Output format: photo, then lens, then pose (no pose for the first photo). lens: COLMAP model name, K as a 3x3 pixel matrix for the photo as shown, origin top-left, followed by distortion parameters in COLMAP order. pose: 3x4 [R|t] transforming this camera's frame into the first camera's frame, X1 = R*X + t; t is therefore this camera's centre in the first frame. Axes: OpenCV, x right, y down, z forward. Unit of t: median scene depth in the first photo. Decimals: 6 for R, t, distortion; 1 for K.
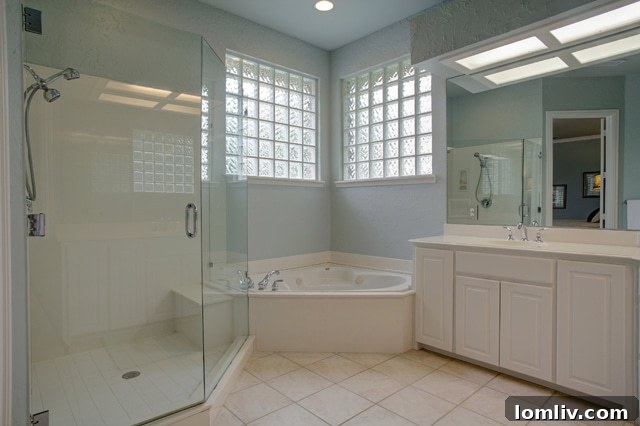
lens RADIAL K [[370.0, 0, 320.7], [0, 370.0, 211.1], [0, 0, 1]] dist [-0.034133, 0.011375]
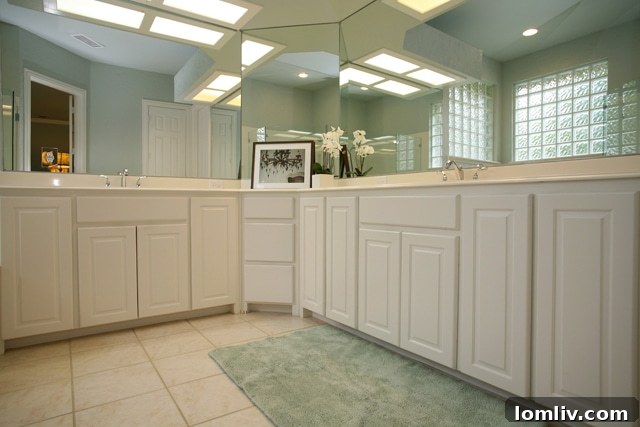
lens RADIAL K [[370.0, 0, 322.0], [0, 370.0, 210.7], [0, 0, 1]] dist [-0.034133, 0.011375]
pose [[0.119672, -0.021316, 0.992585, -0.372104], [0.019306, 0.999630, 0.019140, 0.146422], [-0.992626, 0.016872, 0.120039, 0.426408]]
